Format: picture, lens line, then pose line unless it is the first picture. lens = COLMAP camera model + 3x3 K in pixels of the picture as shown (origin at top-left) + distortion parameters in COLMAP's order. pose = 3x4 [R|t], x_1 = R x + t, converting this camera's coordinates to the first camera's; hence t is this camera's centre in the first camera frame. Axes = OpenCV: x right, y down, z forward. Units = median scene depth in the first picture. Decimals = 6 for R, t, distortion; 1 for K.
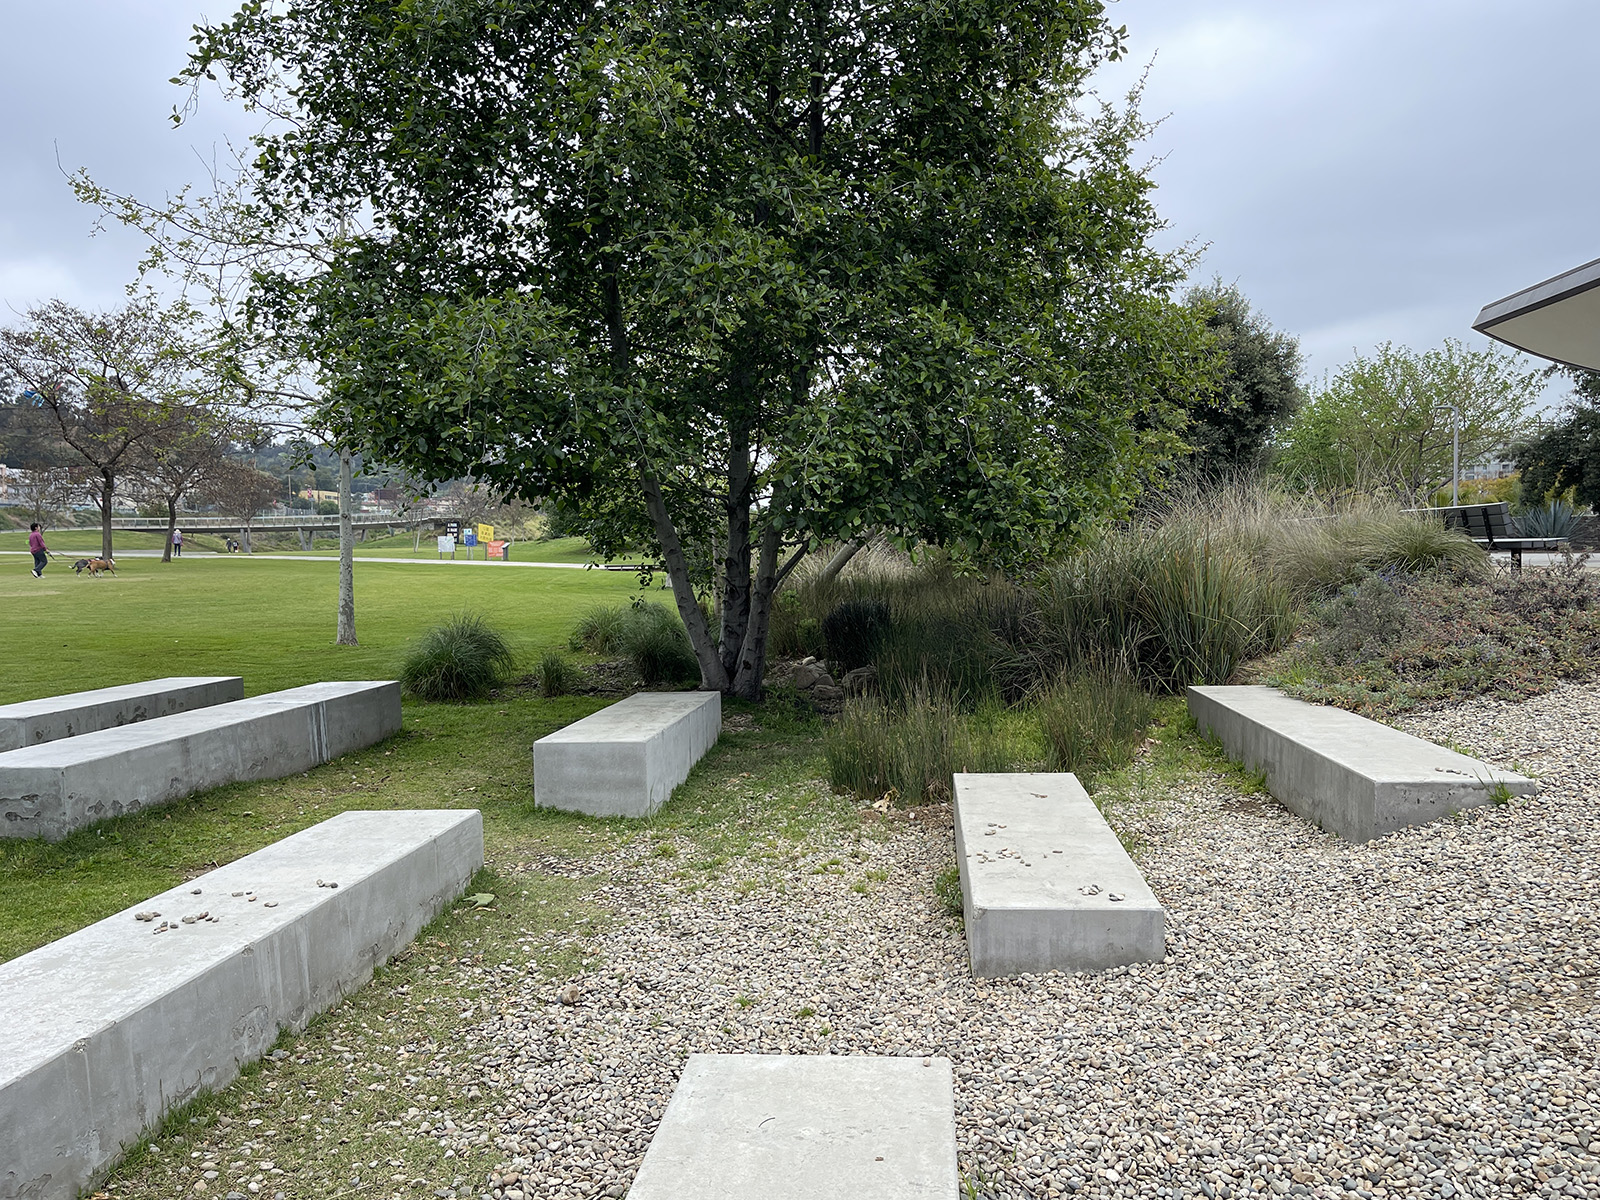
lens RADIAL K [[1251.0, 0, 800.0], [0, 1251.0, 600.0], [0, 0, 1]] dist [0.059825, -0.071447]
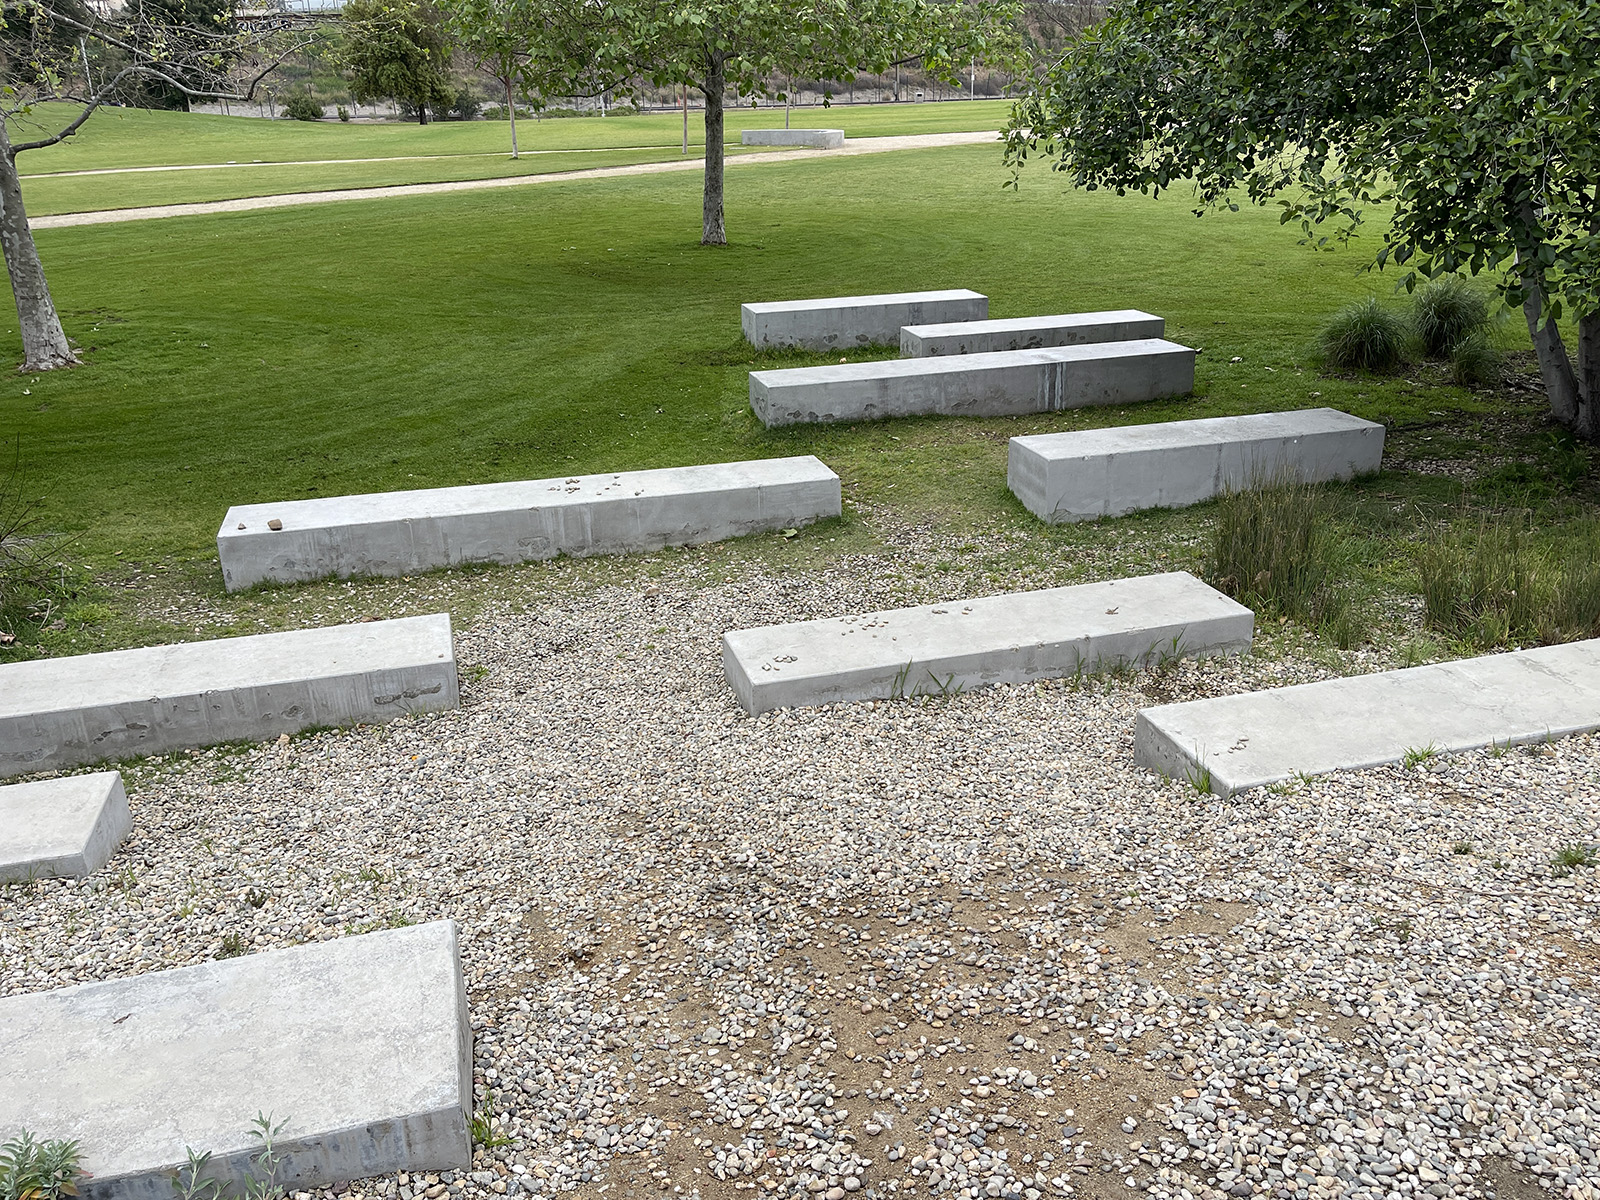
lens RADIAL K [[1251.0, 0, 800.0], [0, 1251.0, 600.0], [0, 0, 1]] dist [0.059825, -0.071447]
pose [[0.357788, 0.348790, -0.866218, 0.777021], [-0.015219, 0.929679, 0.368057, -0.174353], [0.933679, -0.118504, 0.337936, 0.347259]]
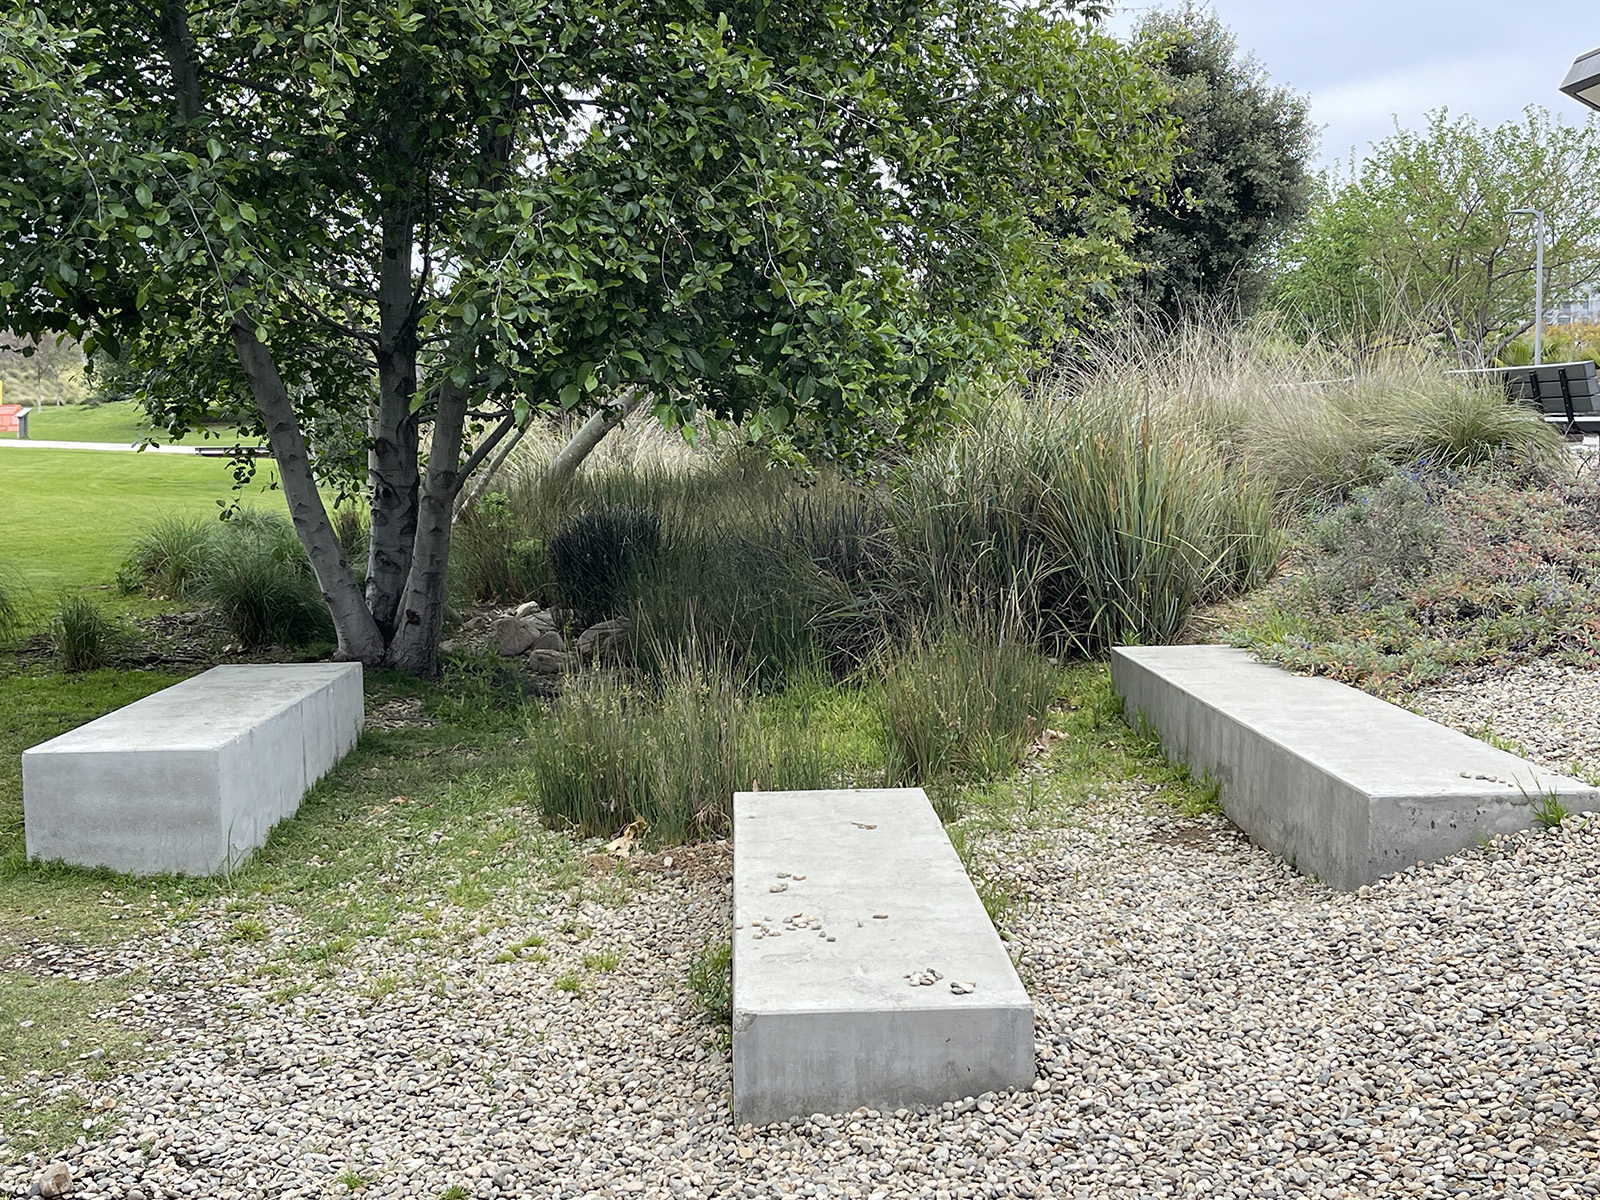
lens RADIAL K [[2021.5, 0, 800.0], [0, 2021.5, 600.0], [0, 0, 1]] dist [0.130010, -0.420719]
pose [[0.991476, -0.003943, 0.130232, 0.022806], [-0.001987, 0.998968, 0.045378, -0.001695], [-0.130277, -0.045250, 0.990445, 0.009685]]
